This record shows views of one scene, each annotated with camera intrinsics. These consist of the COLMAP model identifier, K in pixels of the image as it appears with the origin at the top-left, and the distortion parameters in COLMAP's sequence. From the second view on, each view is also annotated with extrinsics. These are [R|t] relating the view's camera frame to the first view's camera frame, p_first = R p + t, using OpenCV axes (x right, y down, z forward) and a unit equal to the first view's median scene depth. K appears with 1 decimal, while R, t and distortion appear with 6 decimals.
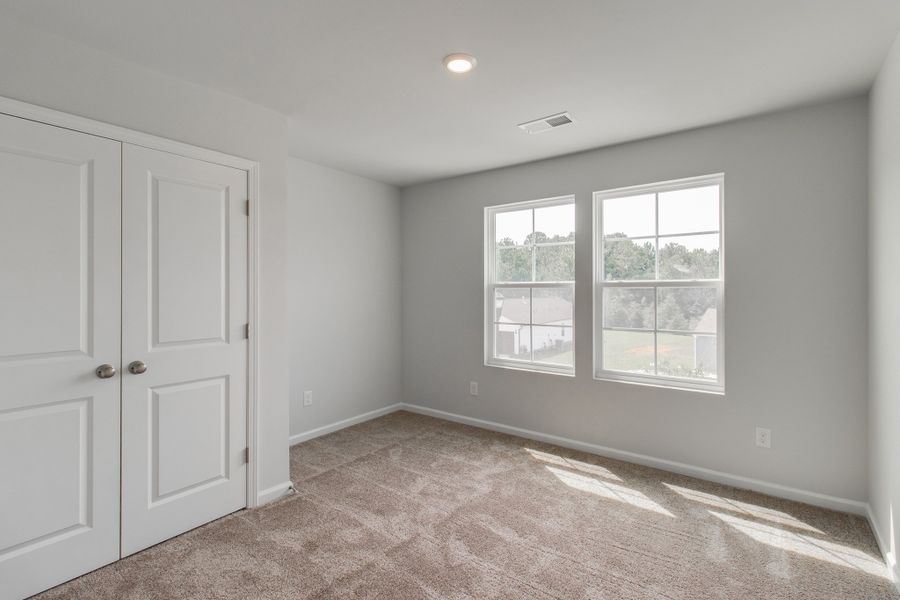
lens RADIAL K [[391.2, 0, 450.0], [0, 391.2, 300.0], [0, 0, 1]] dist [-0.001572, -0.000066]
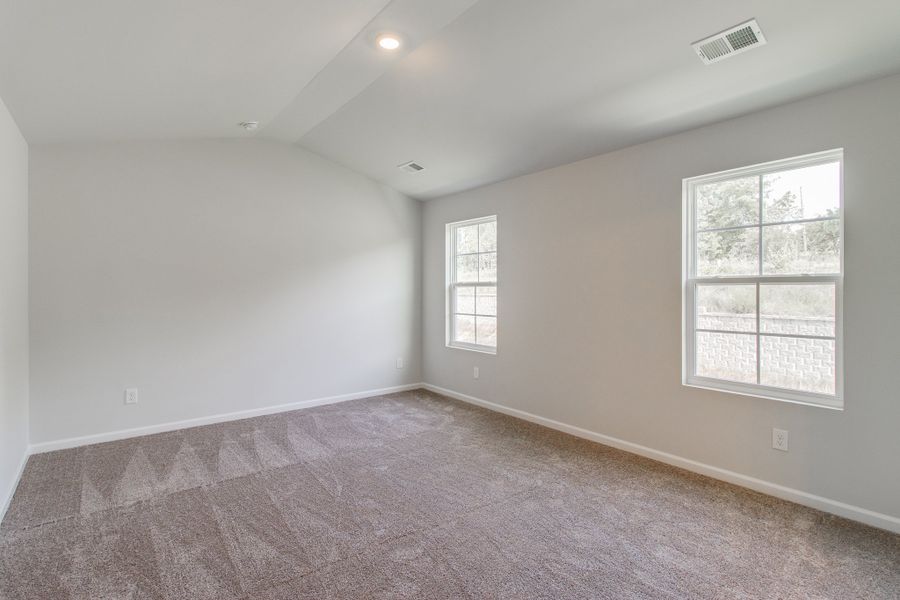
lens RADIAL K [[421.5, 0, 455.5], [0, 421.5, 289.5], [0, 0, 1]] dist [0.000797, 0.000260]
pose [[0.968119, -0.005645, -0.250429, 0.189954], [-0.000081, 0.999739, -0.022847, 0.004660], [0.250492, 0.022138, 0.967865, -0.137762]]
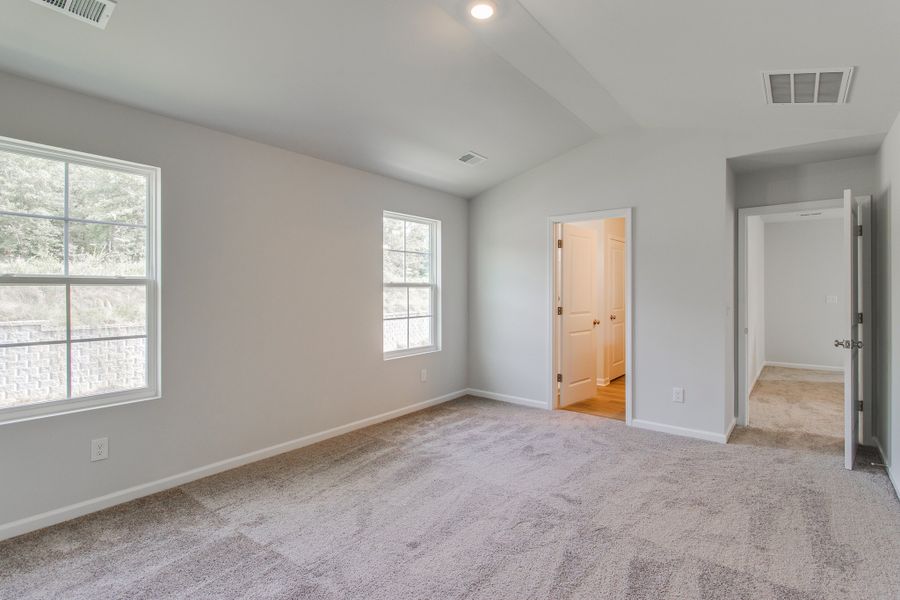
lens RADIAL K [[434.1, 0, 451.9], [0, 434.1, 290.6], [0, 0, 1]] dist [-0.001781, -0.000708]
pose [[0.065237, -0.003240, 0.997865, -0.481817], [0.022973, 0.999735, 0.001744, -0.008330], [-0.997605, 0.022810, 0.065294, 0.336226]]
